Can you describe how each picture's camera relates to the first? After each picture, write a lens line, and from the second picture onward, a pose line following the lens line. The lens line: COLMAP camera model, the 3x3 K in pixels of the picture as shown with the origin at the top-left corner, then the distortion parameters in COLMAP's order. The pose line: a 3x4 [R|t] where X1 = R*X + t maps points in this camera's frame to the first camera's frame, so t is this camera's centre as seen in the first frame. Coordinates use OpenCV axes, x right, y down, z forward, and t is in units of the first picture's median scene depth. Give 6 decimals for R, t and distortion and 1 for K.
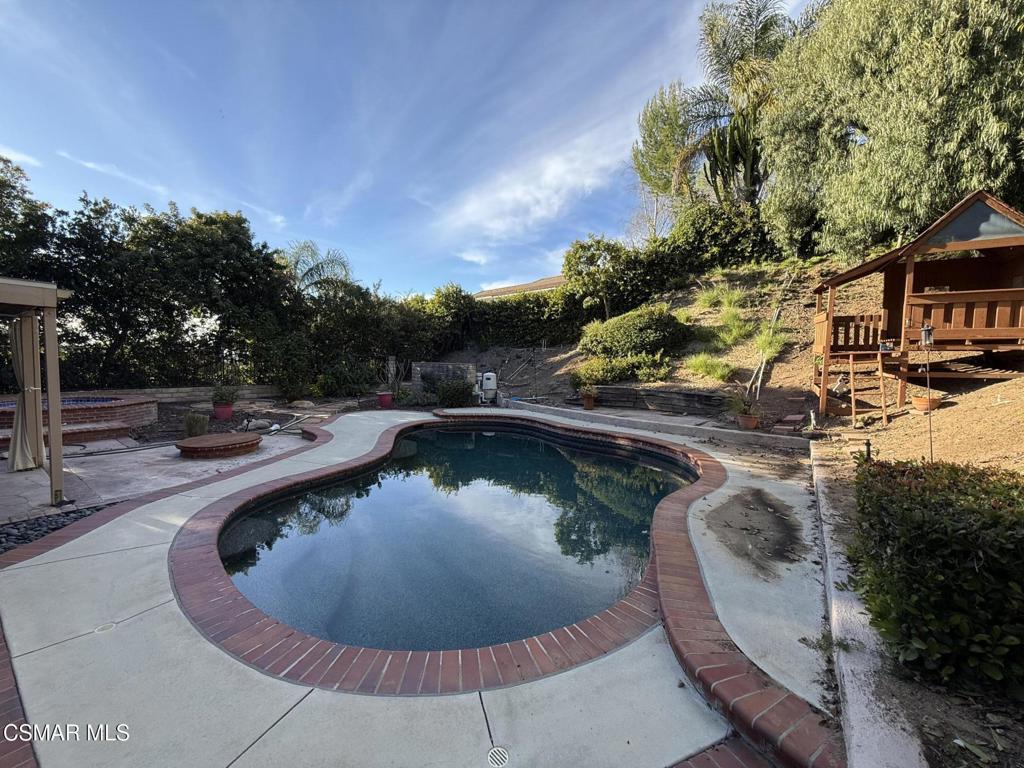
lens RADIAL K [[406.3, 0, 515.8], [0, 406.3, 383.1], [0, 0, 1]] dist [-0.001663, -0.000104]
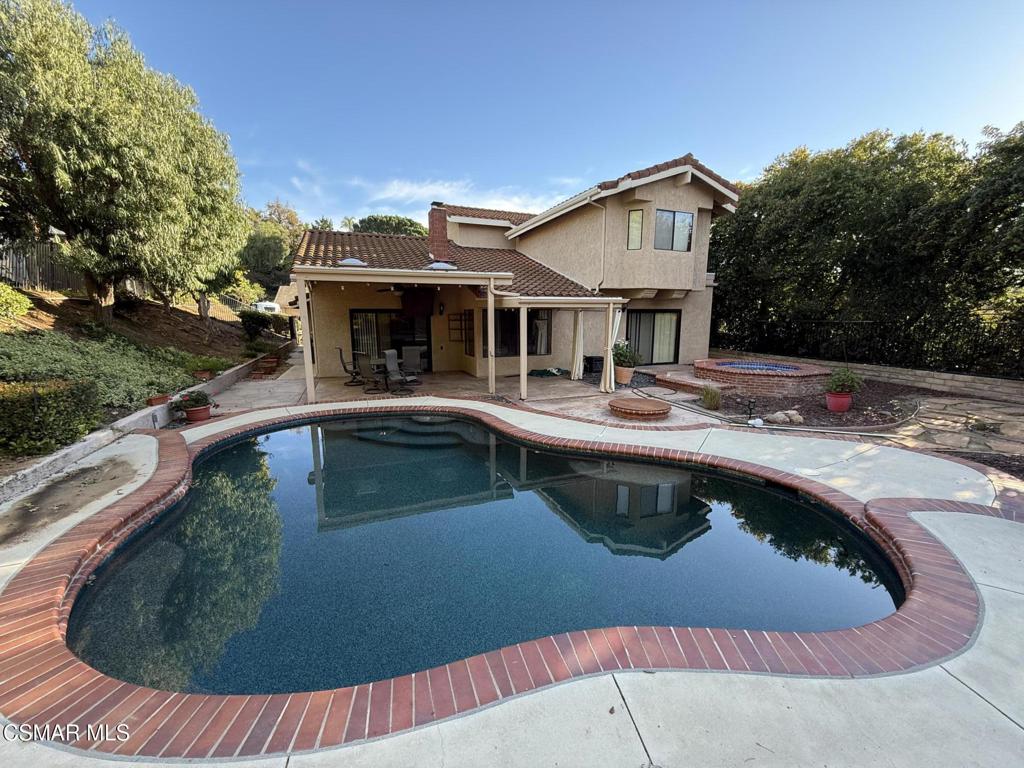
lens RADIAL K [[406.3, 0, 515.8], [0, 406.3, 383.1], [0, 0, 1]] dist [-0.001663, -0.000104]
pose [[-0.540961, 0.121847, -0.832174, 0.797826], [-0.059181, 0.981483, 0.182179, -0.207223], [0.838963, 0.147801, -0.523733, 2.451684]]
